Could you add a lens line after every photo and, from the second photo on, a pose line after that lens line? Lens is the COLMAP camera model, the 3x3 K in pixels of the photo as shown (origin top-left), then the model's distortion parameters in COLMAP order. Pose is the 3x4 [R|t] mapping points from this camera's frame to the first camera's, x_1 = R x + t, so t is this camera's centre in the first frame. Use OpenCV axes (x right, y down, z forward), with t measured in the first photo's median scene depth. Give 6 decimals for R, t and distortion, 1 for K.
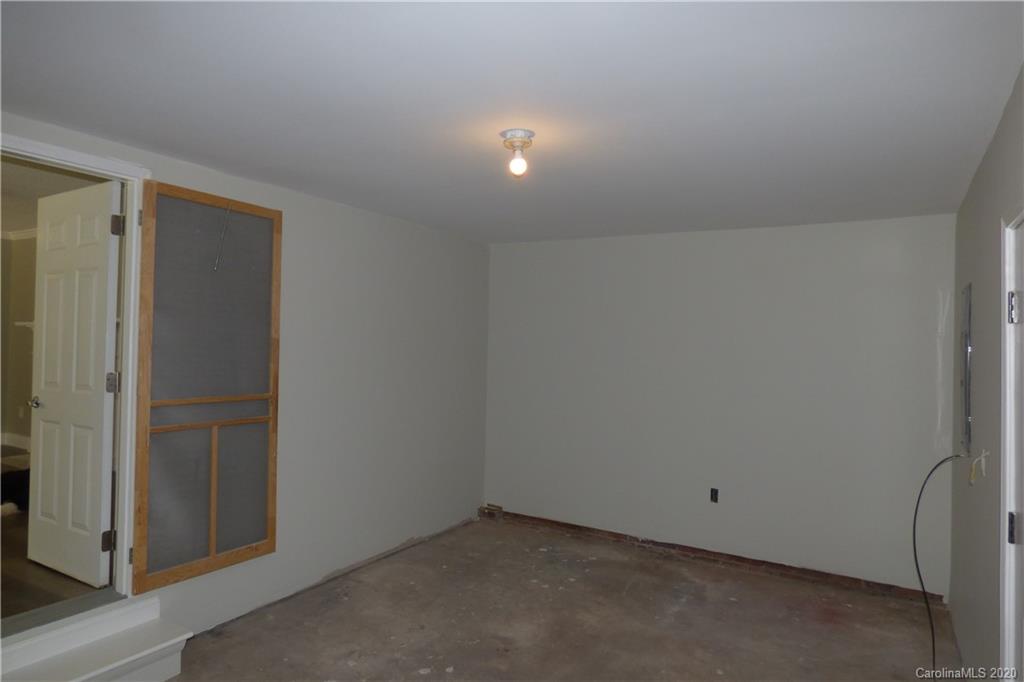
lens RADIAL K [[625.0, 0, 518.3], [0, 625.0, 337.5], [0, 0, 1]] dist [-0.011967, -0.000330]
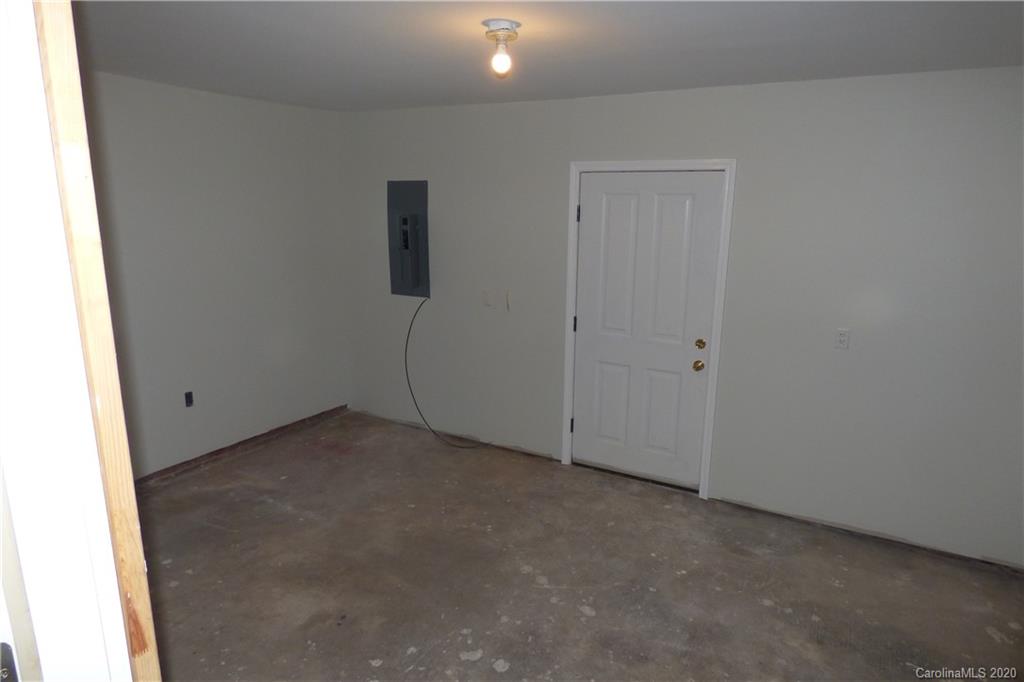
lens RADIAL K [[625.0, 0, 518.3], [0, 625.0, 337.5], [0, 0, 1]] dist [-0.011967, -0.000330]
pose [[-0.032377, -0.237975, 0.970731, -0.653139], [-0.037562, 0.970844, 0.236750, -0.073810], [-0.998770, -0.028797, -0.040372, 0.680899]]
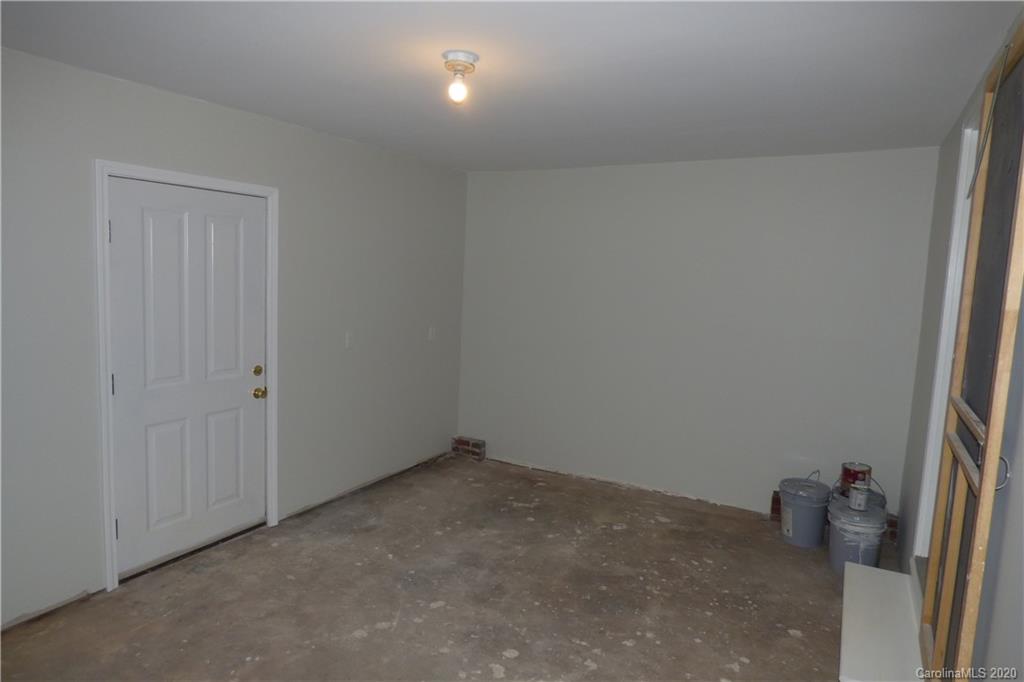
lens RADIAL K [[625.0, 0, 518.3], [0, 625.0, 337.5], [0, 0, 1]] dist [-0.011967, -0.000330]
pose [[-0.996425, -0.059065, -0.060397, -0.036589], [-0.063791, 0.994786, 0.079572, 0.006507], [0.055383, 0.083140, -0.994998, 1.341350]]
